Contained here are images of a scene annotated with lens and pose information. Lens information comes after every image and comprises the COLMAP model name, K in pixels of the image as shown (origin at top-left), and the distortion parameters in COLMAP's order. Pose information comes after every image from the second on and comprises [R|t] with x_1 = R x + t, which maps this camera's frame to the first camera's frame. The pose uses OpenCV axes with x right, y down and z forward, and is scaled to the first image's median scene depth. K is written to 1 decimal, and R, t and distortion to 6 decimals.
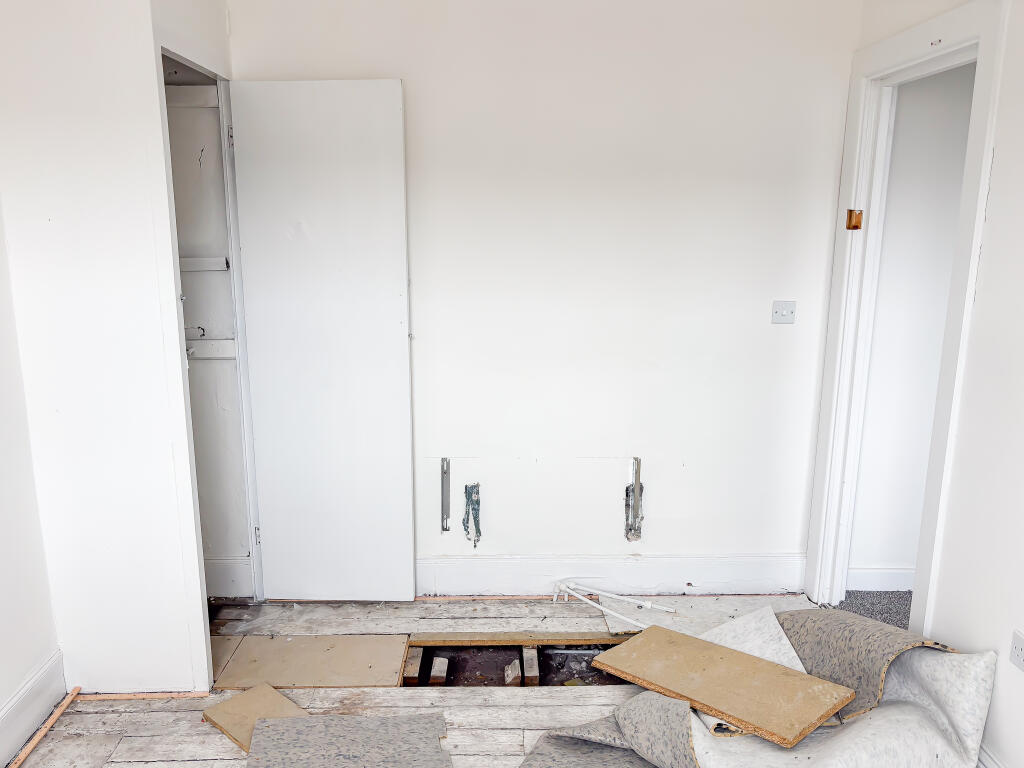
lens RADIAL K [[842.9, 0, 512.0], [0, 842.9, 384.0], [0, 0, 1]] dist [0.018796, -0.009452]
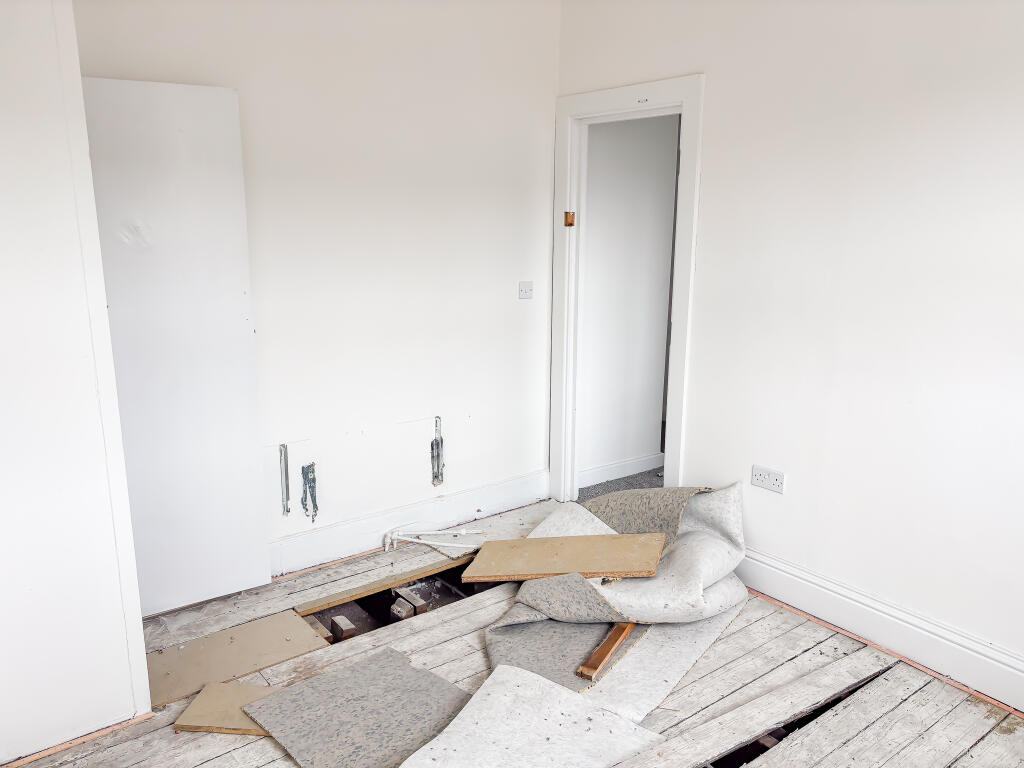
lens RADIAL K [[783.9, 0, 512.0], [0, 783.9, 384.0], [0, 0, 1]] dist [0.005291, 0.002641]
pose [[0.811224, -0.133405, 0.569314, -0.435354], [0.128853, 0.990478, 0.048490, -0.000656], [-0.570361, 0.034021, 0.820689, 0.005782]]
